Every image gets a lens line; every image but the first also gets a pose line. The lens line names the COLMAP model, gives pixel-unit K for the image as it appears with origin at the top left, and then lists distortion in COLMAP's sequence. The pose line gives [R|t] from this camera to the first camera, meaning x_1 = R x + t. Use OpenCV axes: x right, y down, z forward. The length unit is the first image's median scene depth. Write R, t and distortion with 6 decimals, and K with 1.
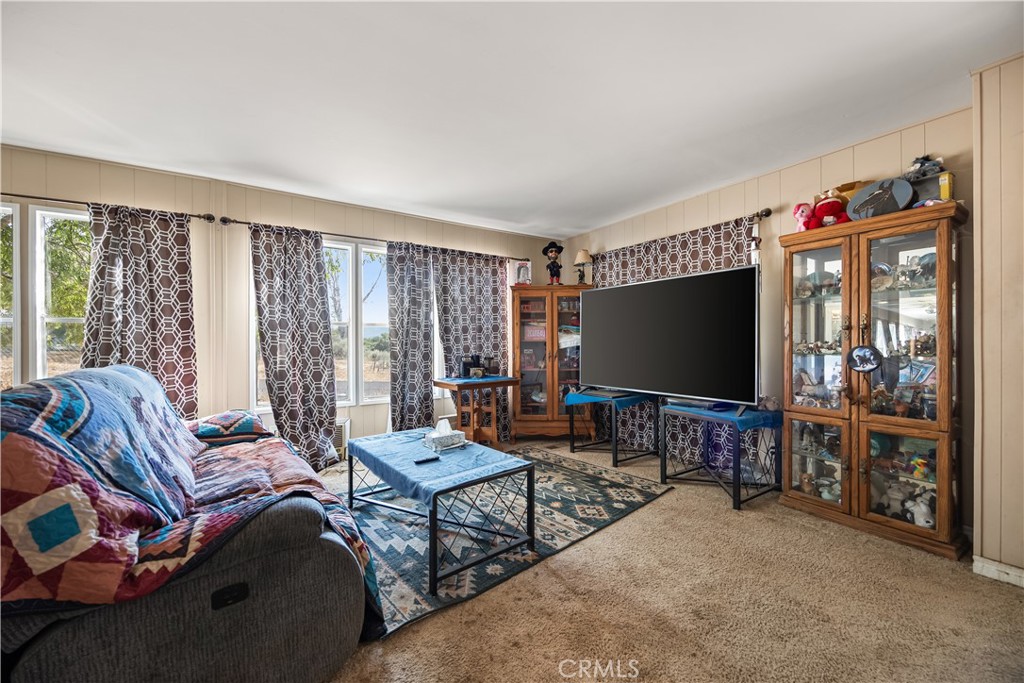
lens RADIAL K [[391.3, 0, 512.0], [0, 391.3, 341.5], [0, 0, 1]] dist [-0.001468, 0.000076]
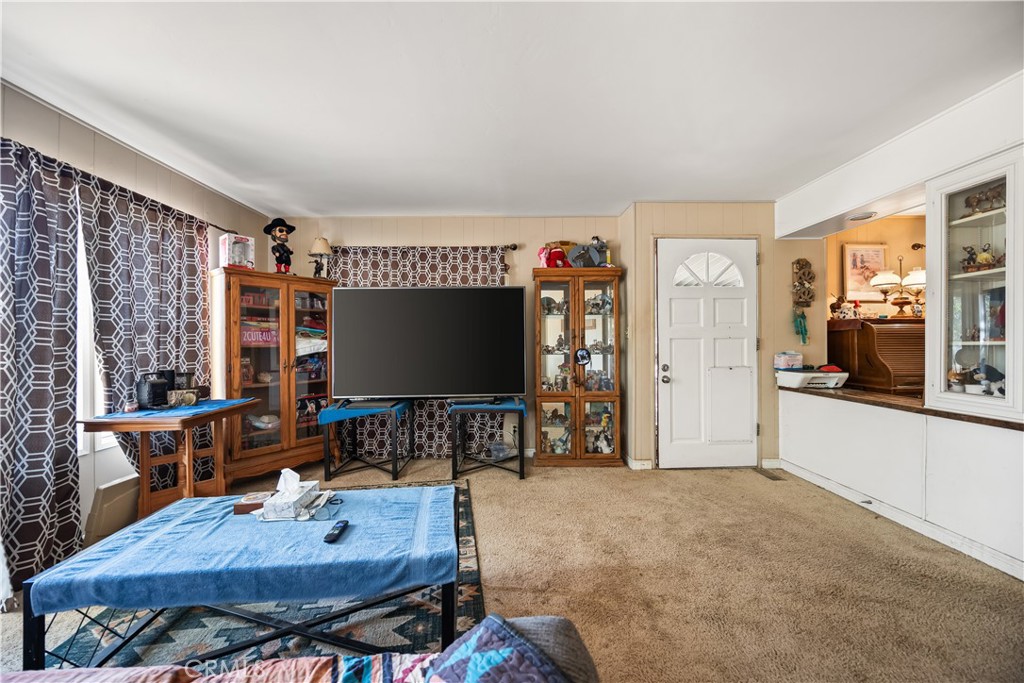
lens RADIAL K [[391.3, 0, 512.0], [0, 391.3, 341.5], [0, 0, 1]] dist [-0.001468, 0.000076]
pose [[0.543764, 0.005434, 0.839221, -0.412338], [0.005717, 0.999932, -0.010178, -0.001129], [-0.839219, 0.010332, 0.543696, 0.276938]]
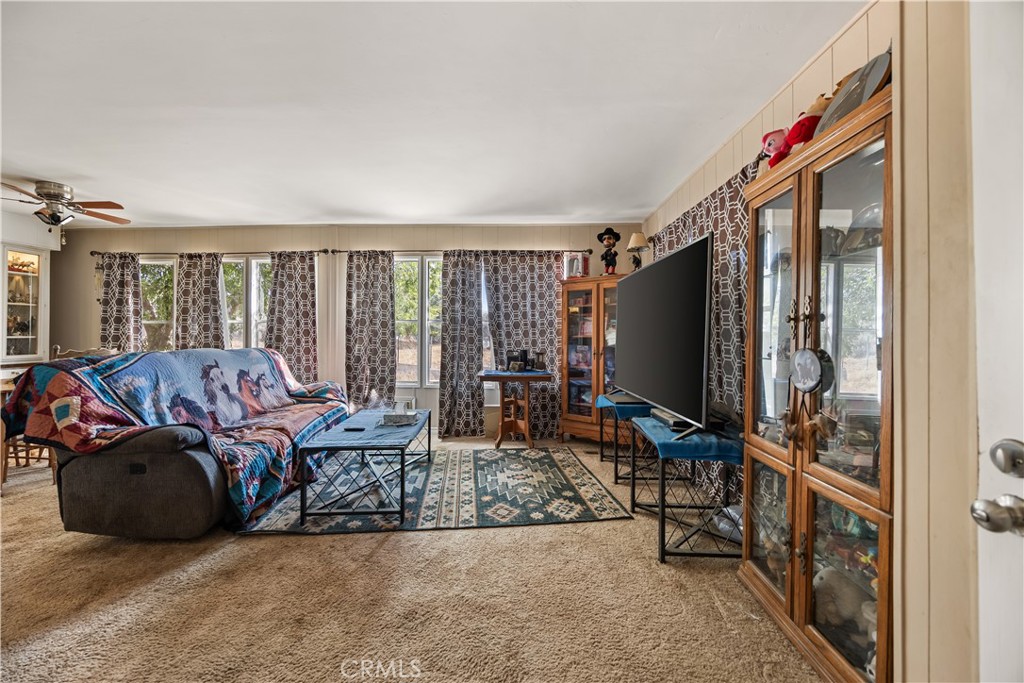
lens RADIAL K [[396.4, 0, 508.2], [0, 396.4, 337.5], [0, 0, 1]] dist [-0.002808, 0.000047]
pose [[0.816199, 0.011816, -0.577650, 0.627411], [-0.011245, 0.999926, 0.004565, -0.003299], [0.577661, 0.002770, 0.816272, 0.164288]]
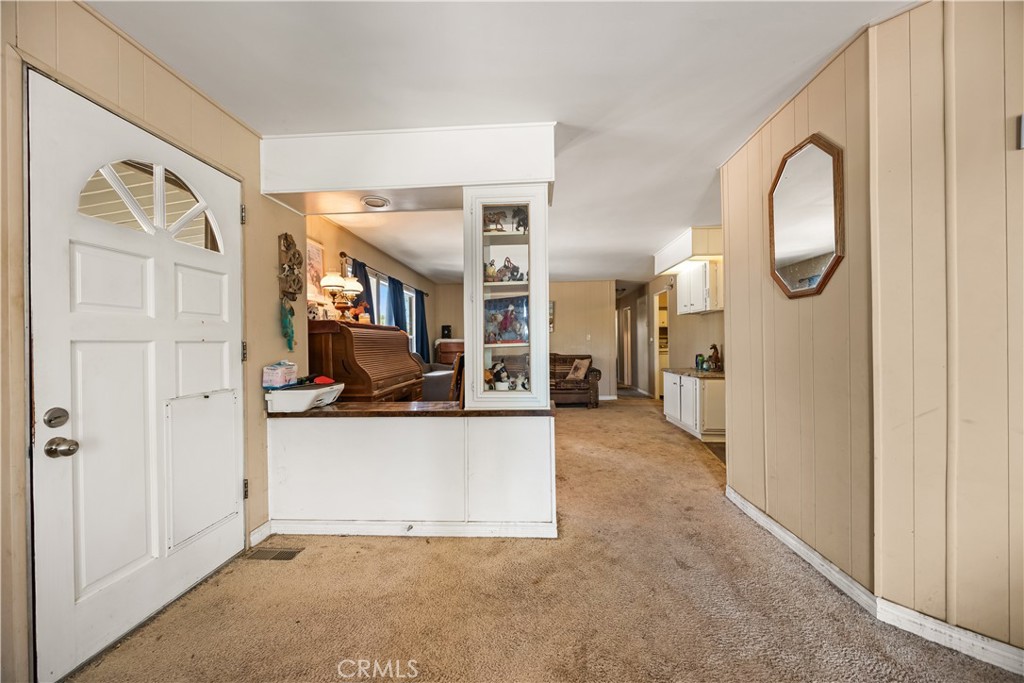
lens RADIAL K [[391.3, 0, 512.0], [0, 391.3, 341.5], [0, 0, 1]] dist [-0.001468, 0.000076]
pose [[-0.800401, 0.021426, 0.599082, 0.099060], [0.024414, 0.999697, -0.003136, -0.004823], [-0.598967, 0.012116, -0.800682, 0.560043]]
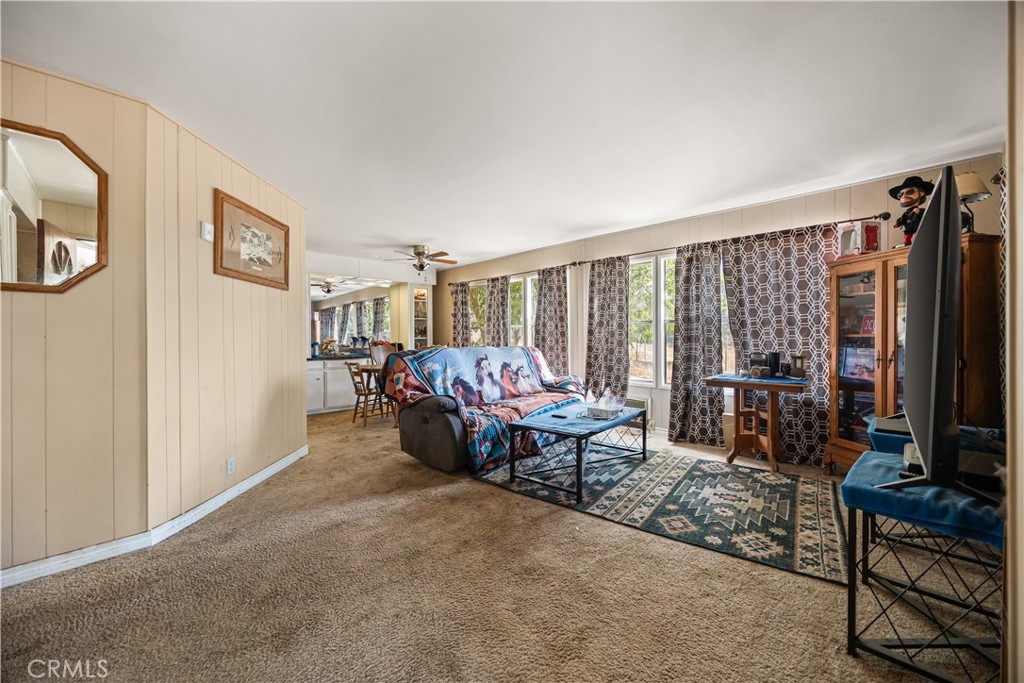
lens RADIAL K [[389.1, 0, 516.2], [0, 389.1, 339.9], [0, 0, 1]] dist [-0.000967, 0.000089]
pose [[0.217436, 0.015373, -0.975953, 0.805284], [-0.002169, 0.999881, 0.015267, -0.006002], [0.976072, -0.001203, 0.217444, 0.354063]]
